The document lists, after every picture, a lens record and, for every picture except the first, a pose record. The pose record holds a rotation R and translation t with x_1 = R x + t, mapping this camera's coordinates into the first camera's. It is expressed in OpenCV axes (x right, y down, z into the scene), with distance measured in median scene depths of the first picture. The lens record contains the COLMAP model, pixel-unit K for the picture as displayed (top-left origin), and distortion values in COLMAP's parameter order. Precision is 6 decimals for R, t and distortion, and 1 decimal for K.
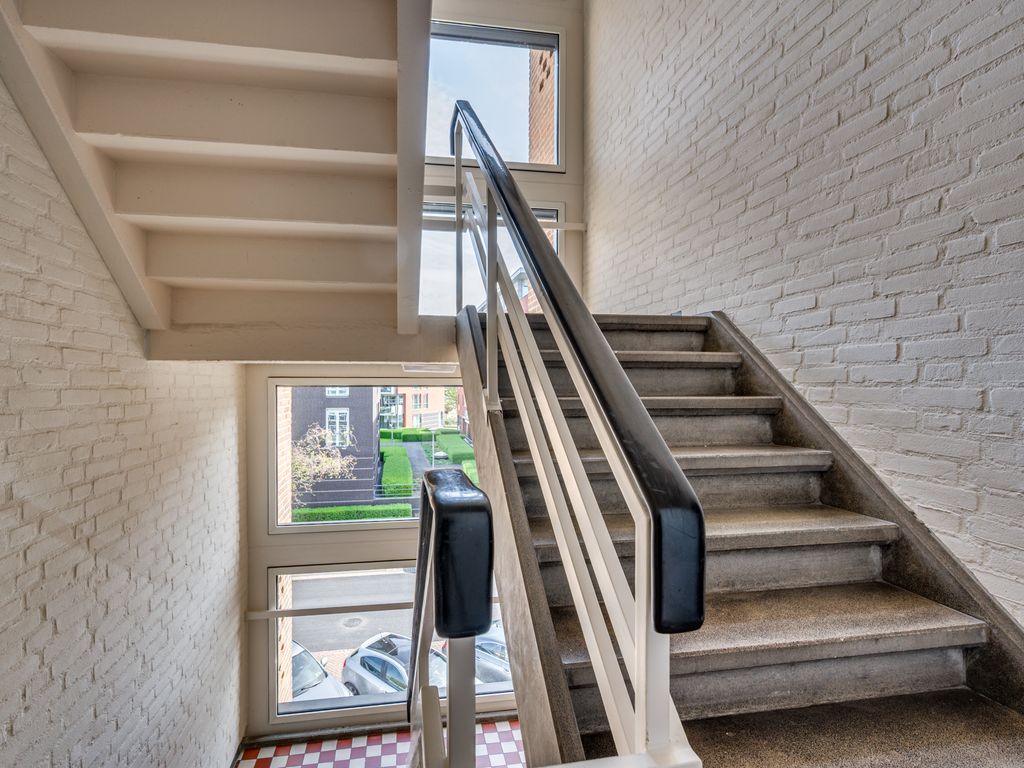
lens RADIAL K [[464.1, 0, 506.5], [0, 464.1, 389.2], [0, 0, 1]] dist [-0.000699, 0.000817]
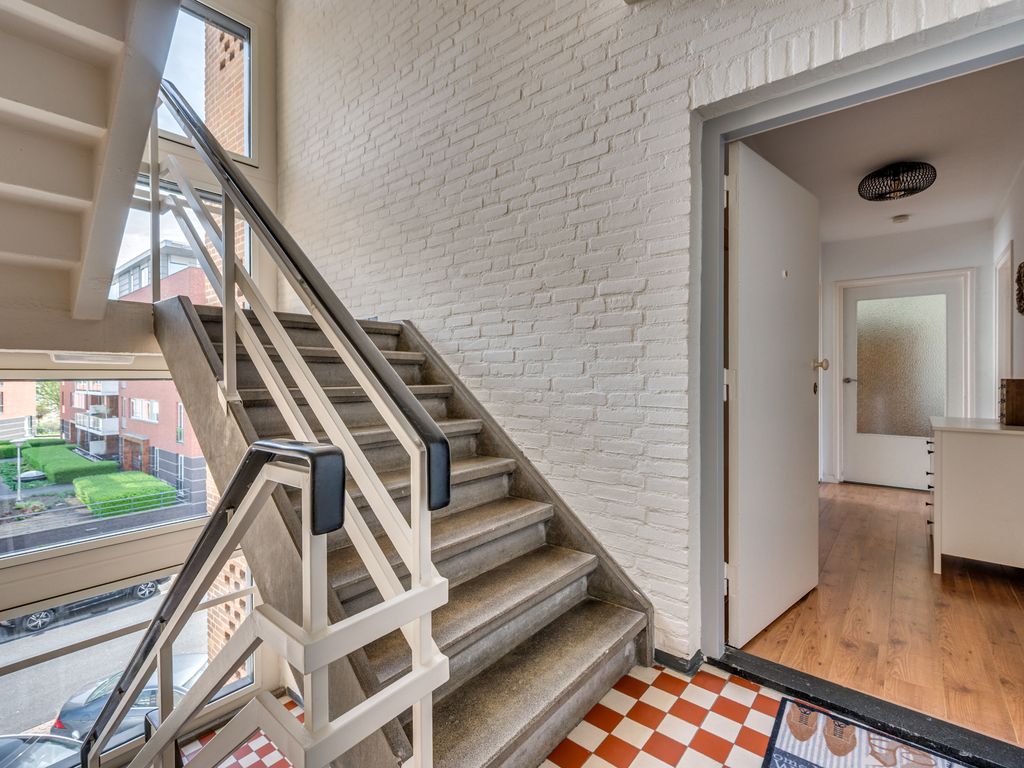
lens RADIAL K [[464.1, 0, 514.5], [0, 464.1, 379.8], [0, 0, 1]] dist [-0.000699, 0.000817]
pose [[0.748262, -0.007362, 0.663363, -0.231927], [0.011701, 0.999929, -0.002101, 0.006449], [-0.663300, 0.009334, 0.748295, -0.217629]]
